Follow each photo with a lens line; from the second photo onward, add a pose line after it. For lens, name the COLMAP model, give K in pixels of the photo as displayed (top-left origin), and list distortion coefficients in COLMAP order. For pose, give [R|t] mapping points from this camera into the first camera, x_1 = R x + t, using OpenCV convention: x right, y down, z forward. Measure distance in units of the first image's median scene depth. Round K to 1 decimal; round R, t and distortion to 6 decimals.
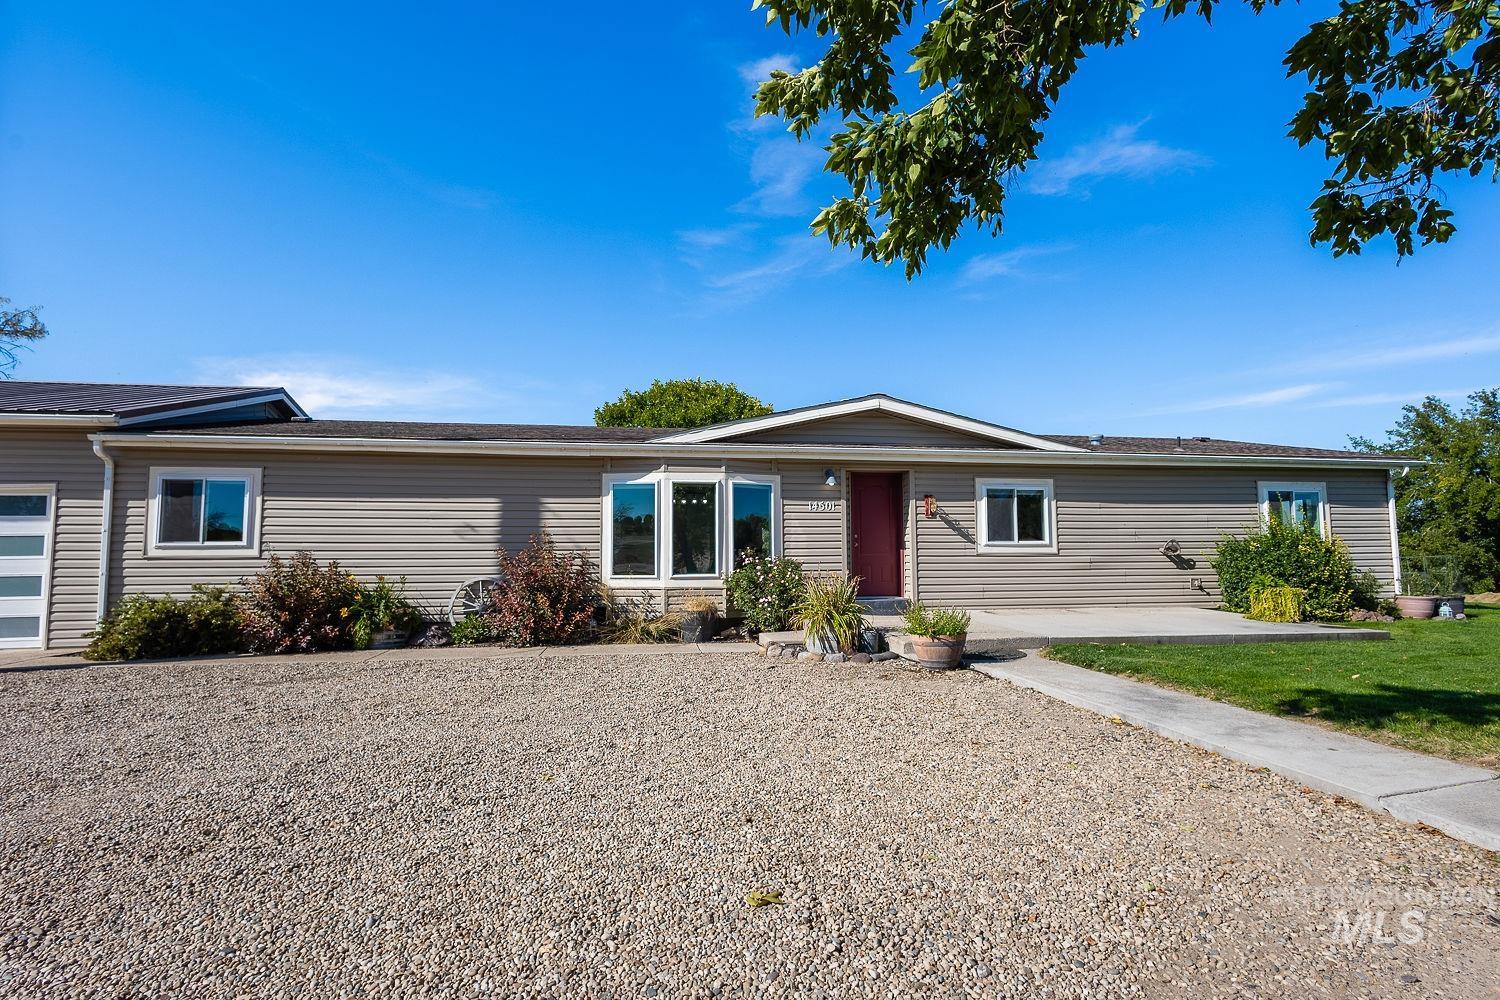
lens RADIAL K [[706.9, 0, 750.0], [0, 706.9, 500.0], [0, 0, 1]] dist [0.005424, 0.000064]
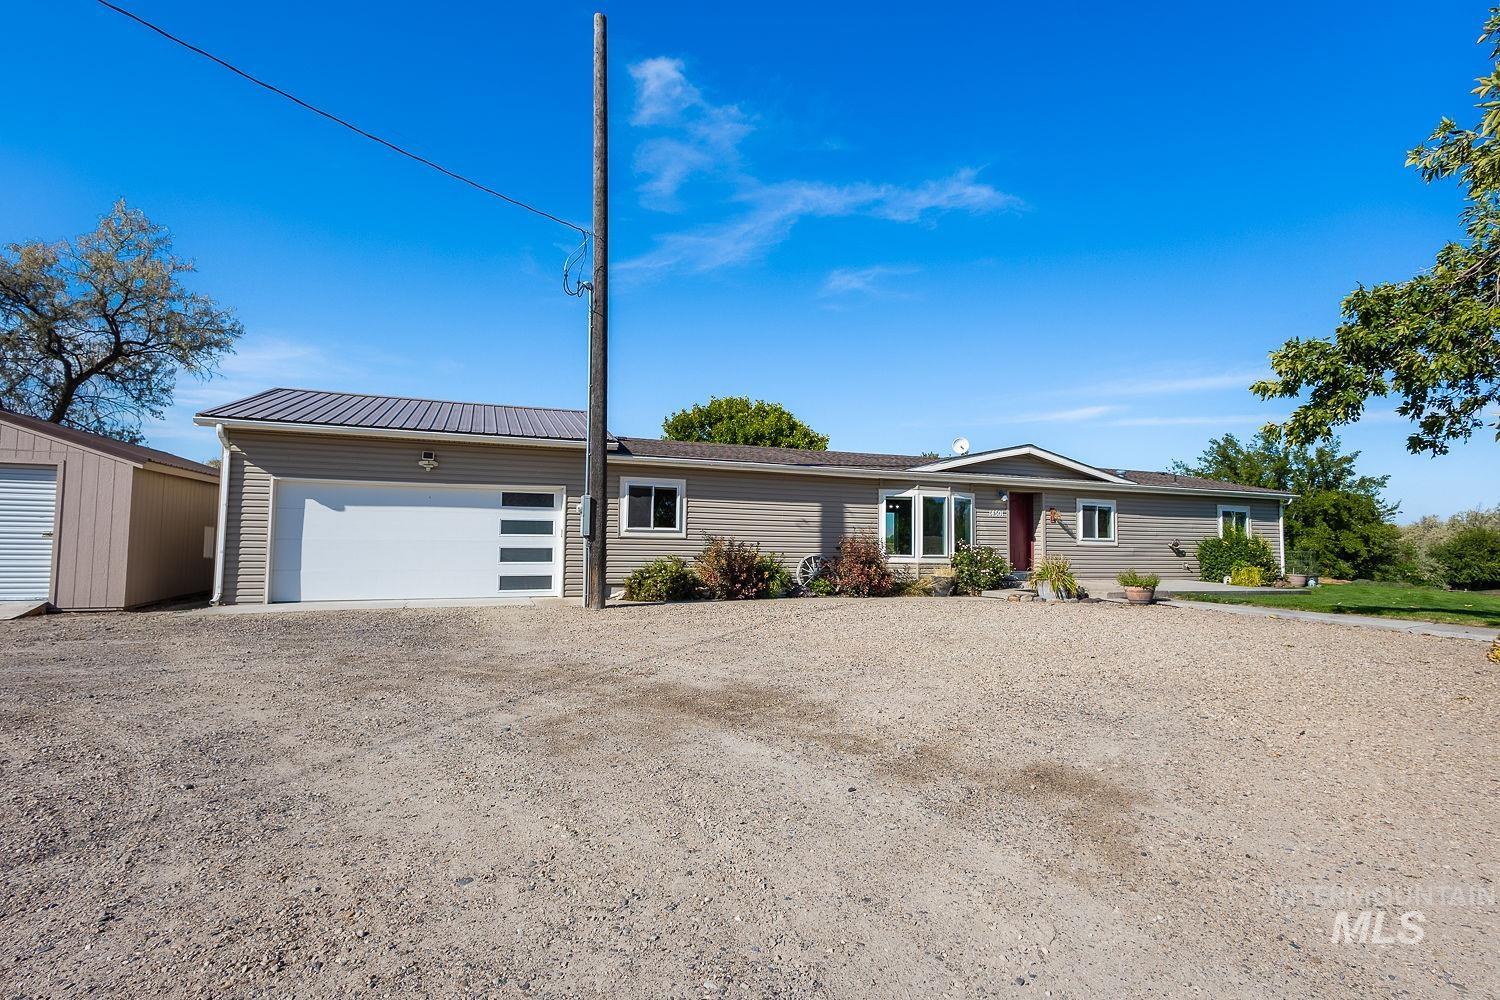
lens RADIAL K [[683.8, 0, 747.9], [0, 683.8, 489.5], [0, 0, 1]] dist [0.012510, -0.000192]
pose [[0.980254, 0.034207, 0.194759, -0.752297], [-0.034160, 0.999410, -0.003601, -0.020504], [-0.194767, -0.003123, 0.980845, -0.407214]]
